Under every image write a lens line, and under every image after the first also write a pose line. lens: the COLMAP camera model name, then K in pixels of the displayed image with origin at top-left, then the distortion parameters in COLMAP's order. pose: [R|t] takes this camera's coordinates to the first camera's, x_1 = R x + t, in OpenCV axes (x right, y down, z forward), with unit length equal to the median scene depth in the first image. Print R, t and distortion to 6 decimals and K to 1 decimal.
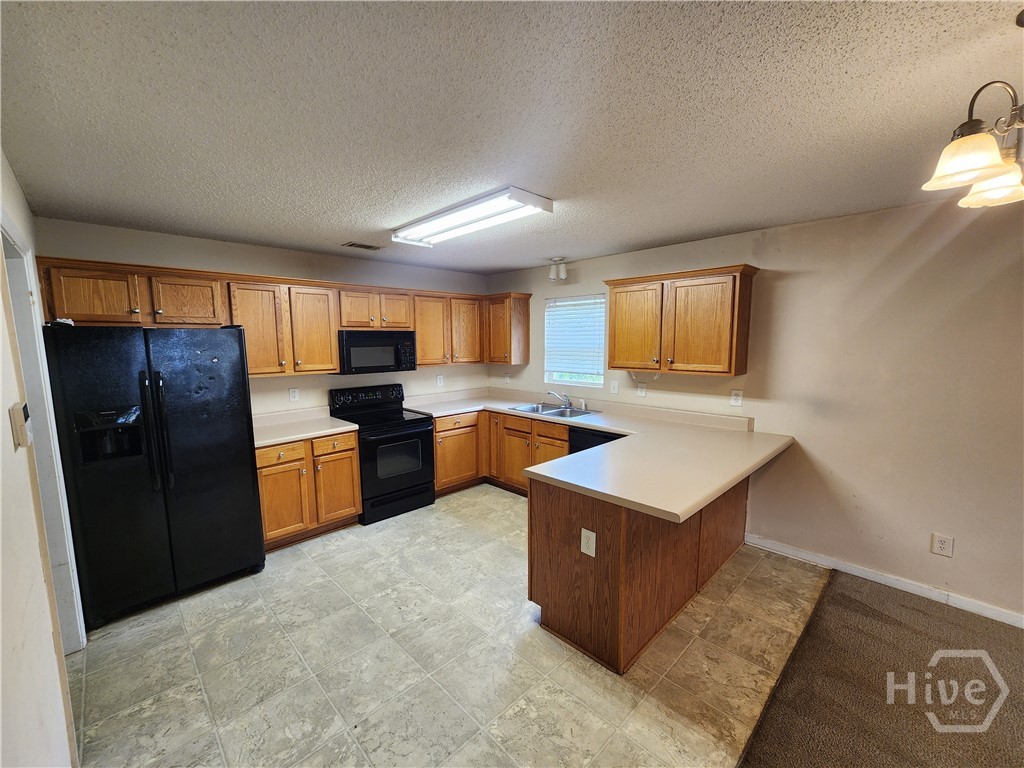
lens RADIAL K [[424.6, 0, 510.3], [0, 424.6, 389.5], [0, 0, 1]] dist [-0.002038, -0.000099]
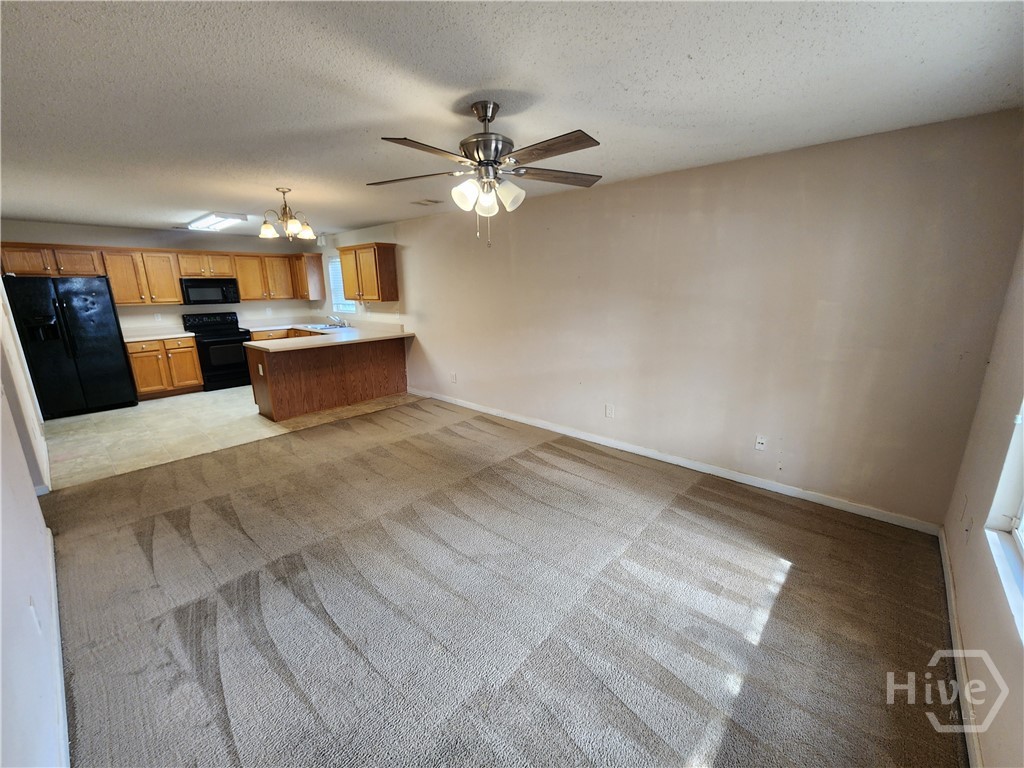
lens RADIAL K [[424.4, 0, 508.4], [0, 424.4, 391.4], [0, 0, 1]] dist [-0.000766, 0.000293]
pose [[0.998326, -0.018933, 0.054659, 0.882894], [0.012023, 0.992199, 0.124081, 0.126015], [-0.056582, -0.123216, 0.990765, -0.889250]]
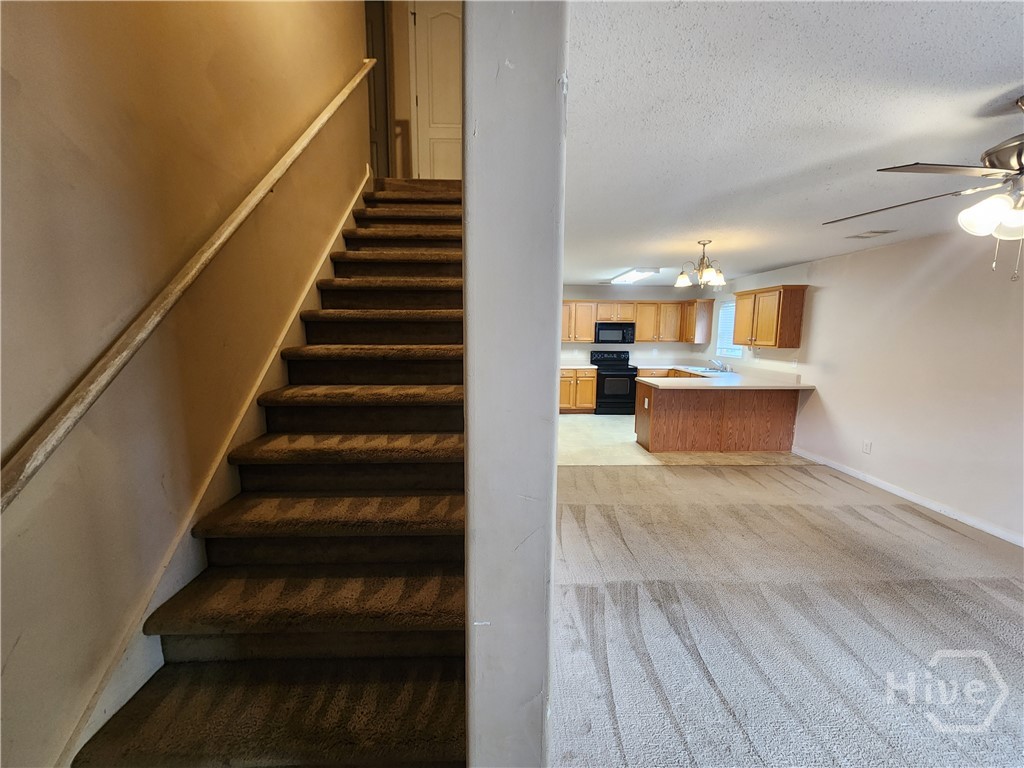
lens RADIAL K [[424.4, 0, 508.4], [0, 424.4, 391.4], [0, 0, 1]] dist [-0.000766, 0.000293]
pose [[0.731745, 0.107980, -0.672970, 0.814041], [-0.093263, 0.993946, 0.058073, 0.133319], [0.675167, 0.020269, 0.737386, -0.937022]]
